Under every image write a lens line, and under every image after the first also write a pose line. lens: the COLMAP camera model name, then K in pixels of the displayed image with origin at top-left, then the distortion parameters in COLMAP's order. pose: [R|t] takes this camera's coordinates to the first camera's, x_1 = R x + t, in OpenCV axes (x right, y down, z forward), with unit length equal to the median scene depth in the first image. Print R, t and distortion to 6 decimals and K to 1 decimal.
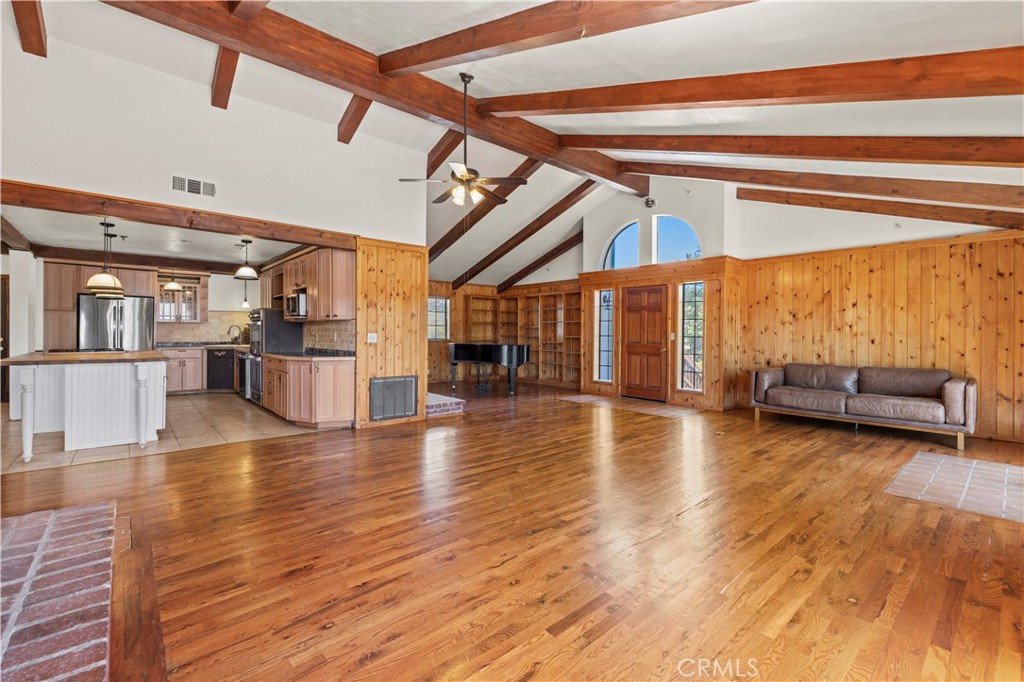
lens RADIAL K [[440.1, 0, 501.1], [0, 440.1, 333.8], [0, 0, 1]] dist [0.001255, 0.000331]
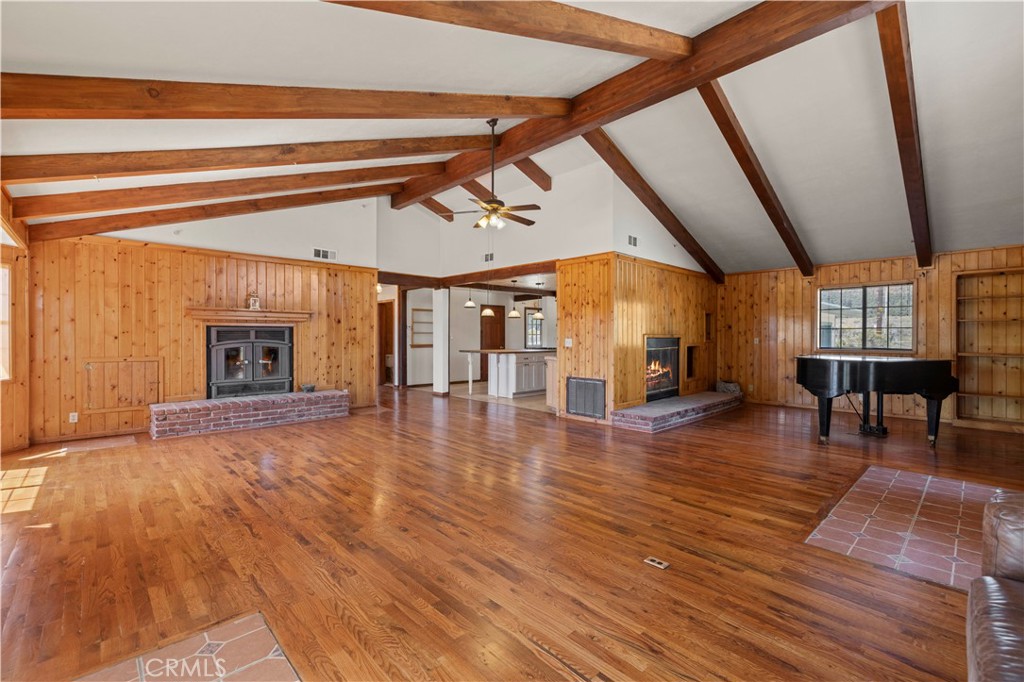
lens RADIAL K [[436.5, 0, 507.6], [0, 436.5, 341.3], [0, 0, 1]] dist [0.002775, 0.000438]
pose [[0.058272, 0.005053, -0.998288, 0.932702], [-0.005251, 0.999975, 0.004755, 0.000960], [0.998287, 0.004964, 0.058297, 0.826790]]
